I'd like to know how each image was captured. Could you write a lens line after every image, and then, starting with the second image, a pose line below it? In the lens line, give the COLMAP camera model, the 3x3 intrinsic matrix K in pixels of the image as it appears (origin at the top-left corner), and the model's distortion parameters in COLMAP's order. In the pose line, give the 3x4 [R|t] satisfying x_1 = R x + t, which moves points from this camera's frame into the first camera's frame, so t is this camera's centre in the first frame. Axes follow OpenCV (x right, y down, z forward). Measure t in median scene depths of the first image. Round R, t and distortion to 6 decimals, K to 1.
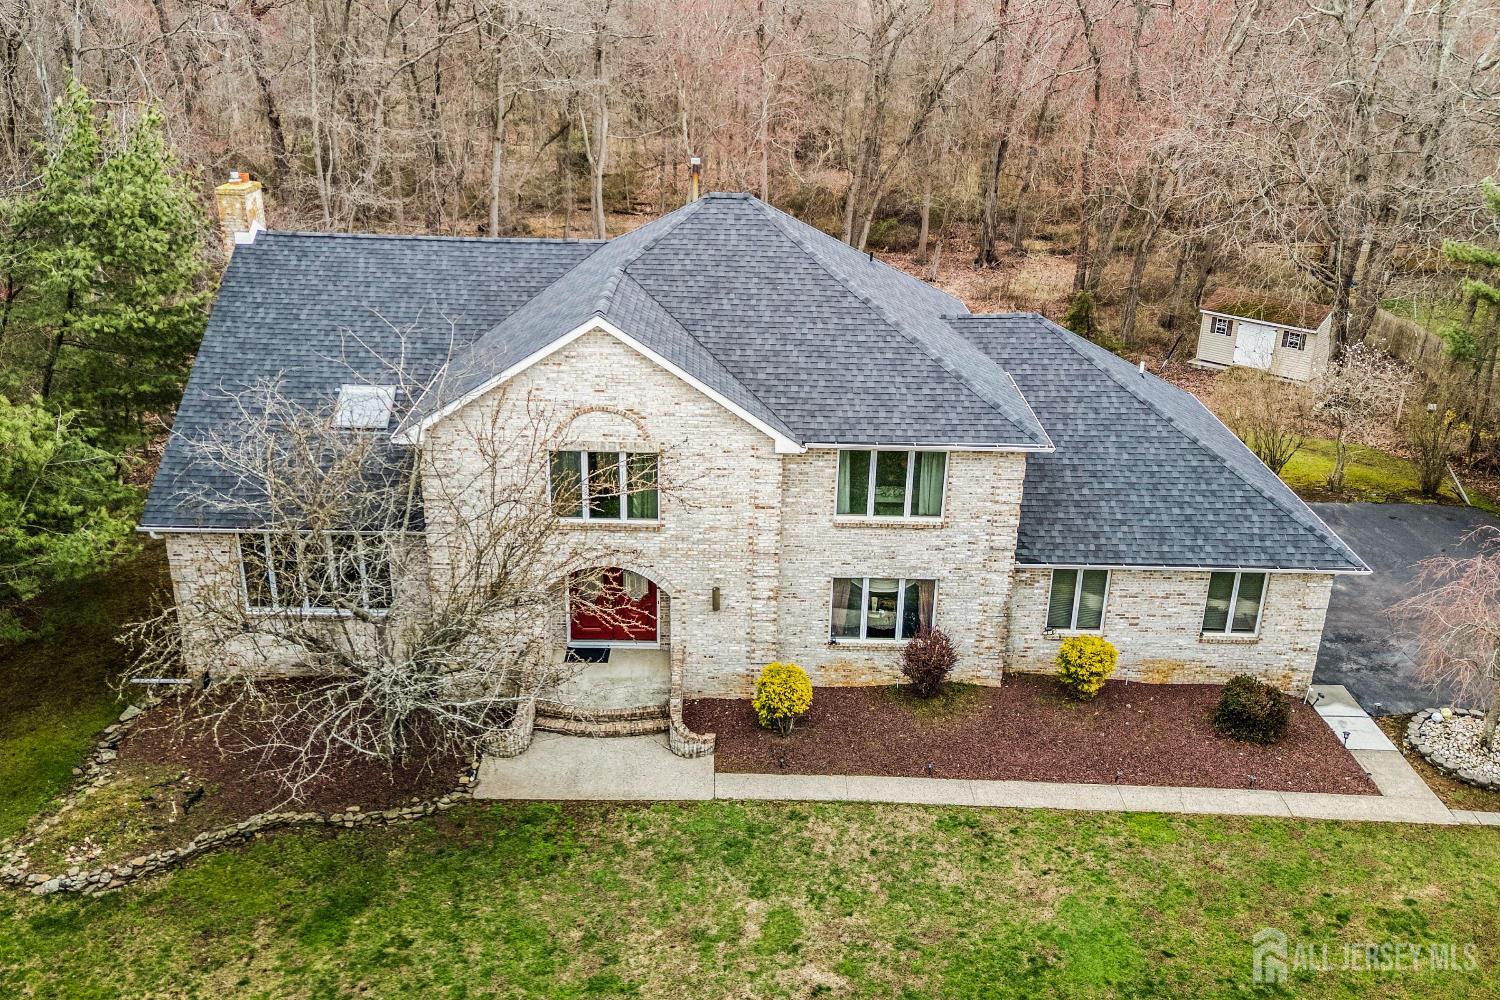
lens RADIAL K [[1304.4, 0, 754.9], [0, 1304.4, 499.4], [0, 0, 1]] dist [0.080226, -0.093722]
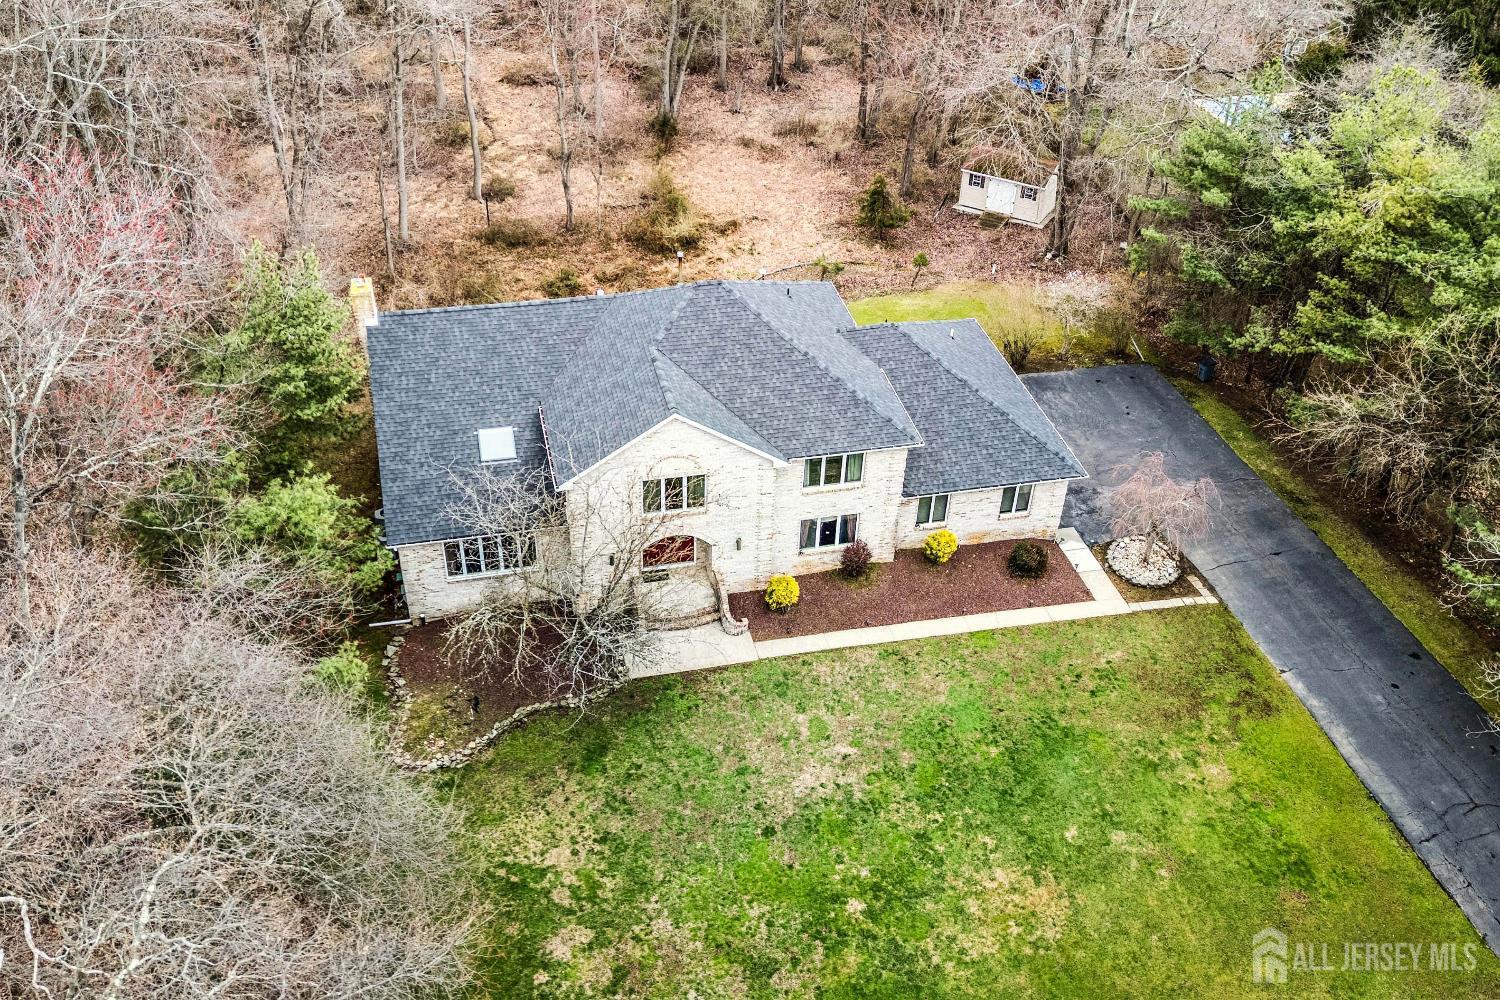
lens RADIAL K [[1304.4, 0, 755.4], [0, 1304.4, 495.3], [0, 0, 1]] dist [0.080226, -0.093722]
pose [[0.975658, -0.128577, 0.177650, -0.304794], [0.078075, 0.960666, 0.266505, -0.440935], [-0.204928, -0.246147, 0.947320, -0.621658]]
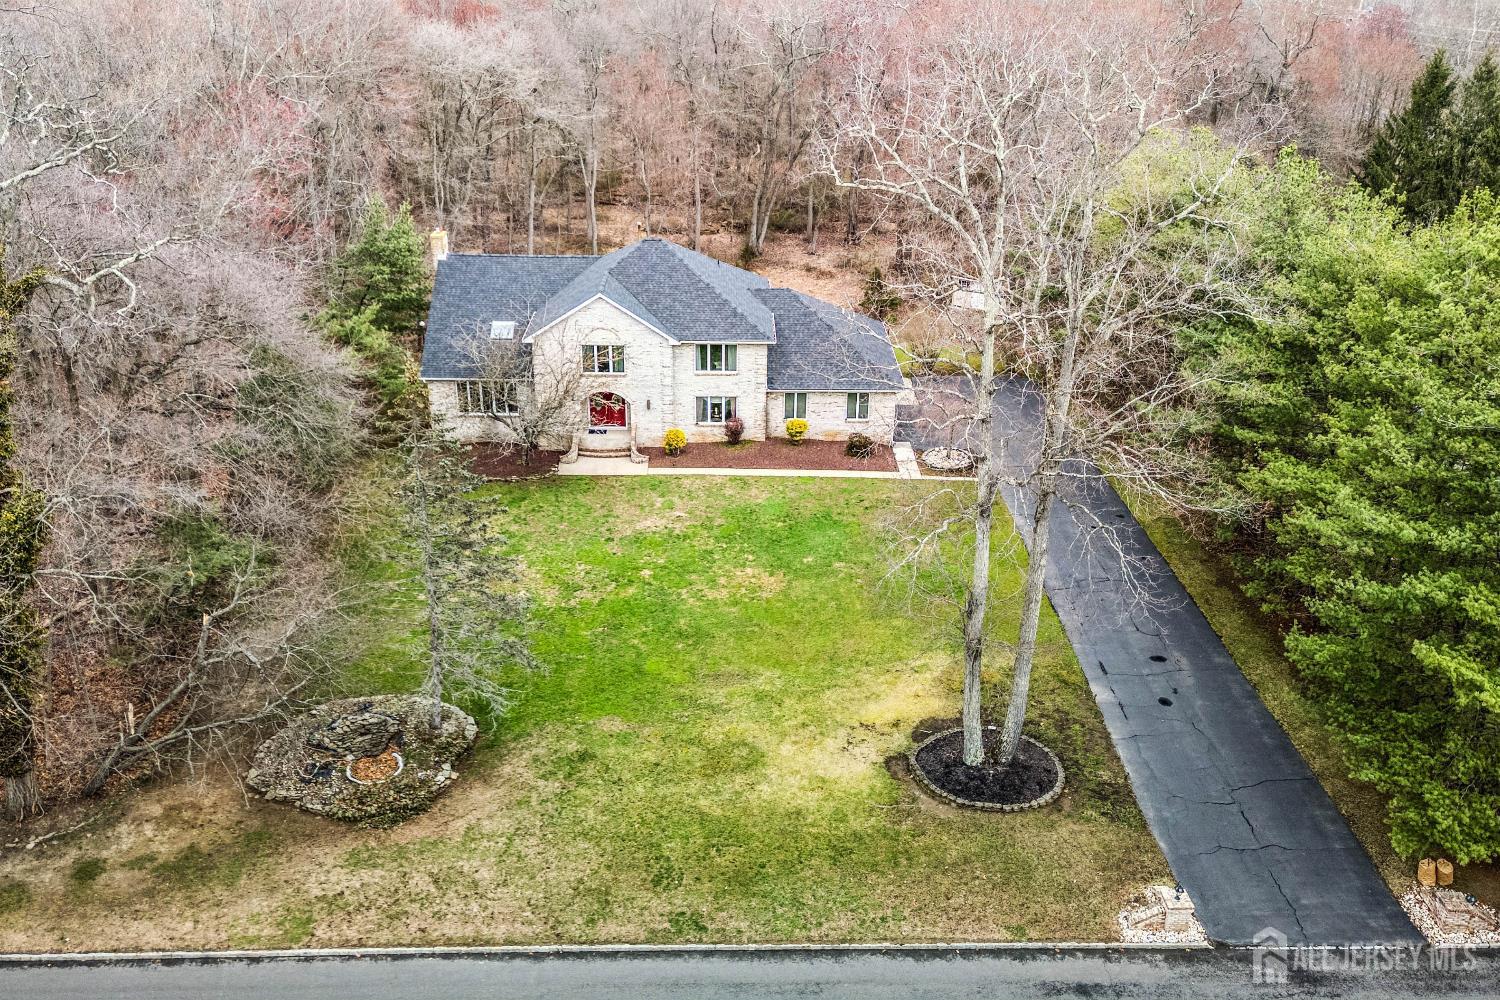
lens RADIAL K [[1304.4, 0, 759.3], [0, 1304.4, 500.9], [0, 0, 1]] dist [0.080226, -0.093722]
pose [[0.999832, -0.013034, 0.012918, 0.149763], [0.012487, 0.999060, 0.041504, 0.160738], [-0.013446, -0.041336, 0.999055, -1.537475]]
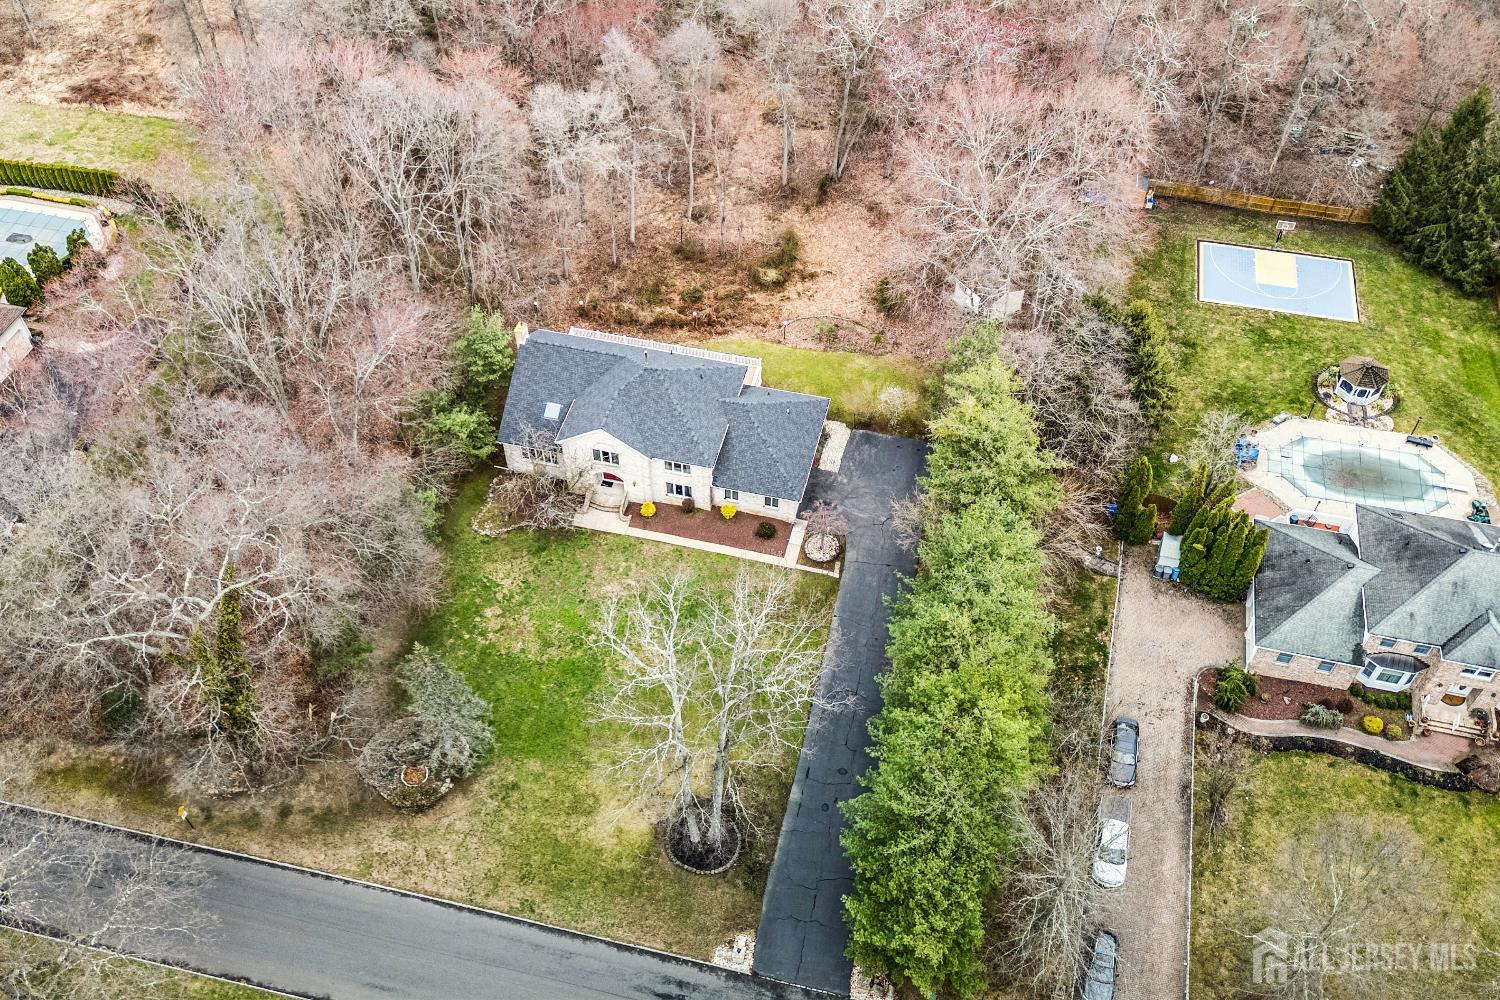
lens RADIAL K [[1304.4, 0, 755.8], [0, 1304.4, 500.1], [0, 0, 1]] dist [0.080226, -0.093722]
pose [[0.971991, 0.164998, -0.167362, 0.984814], [-0.075421, 0.893442, 0.442801, -1.634832], [0.222590, -0.417776, 0.880862, -2.382962]]
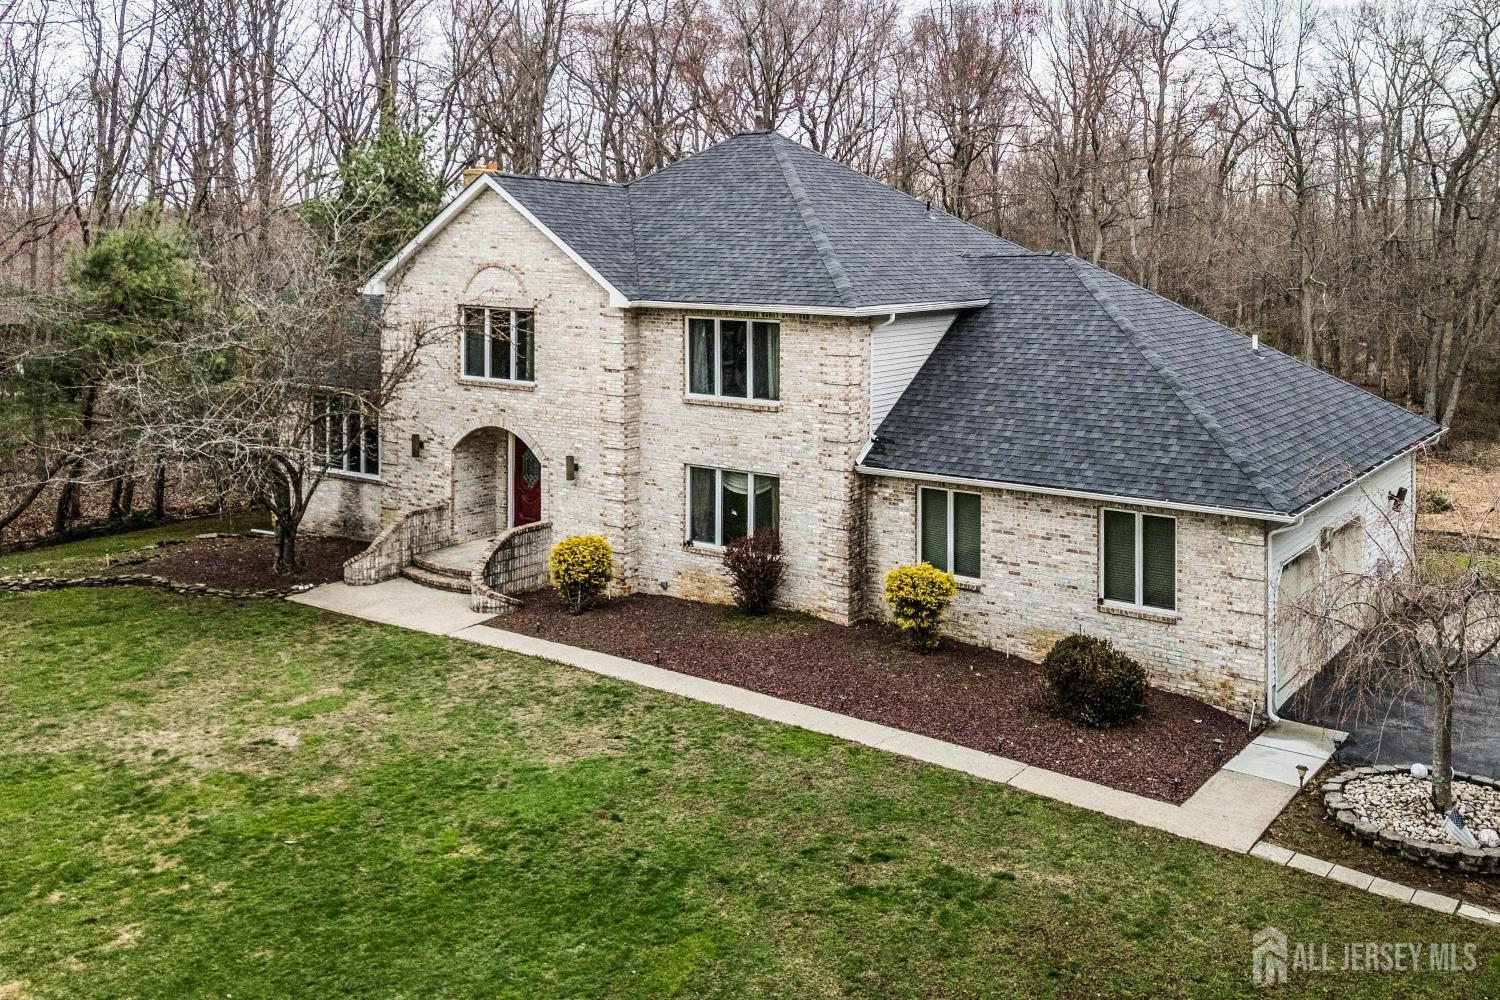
lens RADIAL K [[1345.1, 0, 771.4], [0, 1345.1, 321.9], [0, 0, 1]] dist [0.060518, -0.037297]
pose [[0.815927, 0.014972, -0.577961, 0.661117], [-0.211767, 0.937932, -0.274661, 0.215370], [0.537976, 0.346496, 0.768455, 0.274995]]
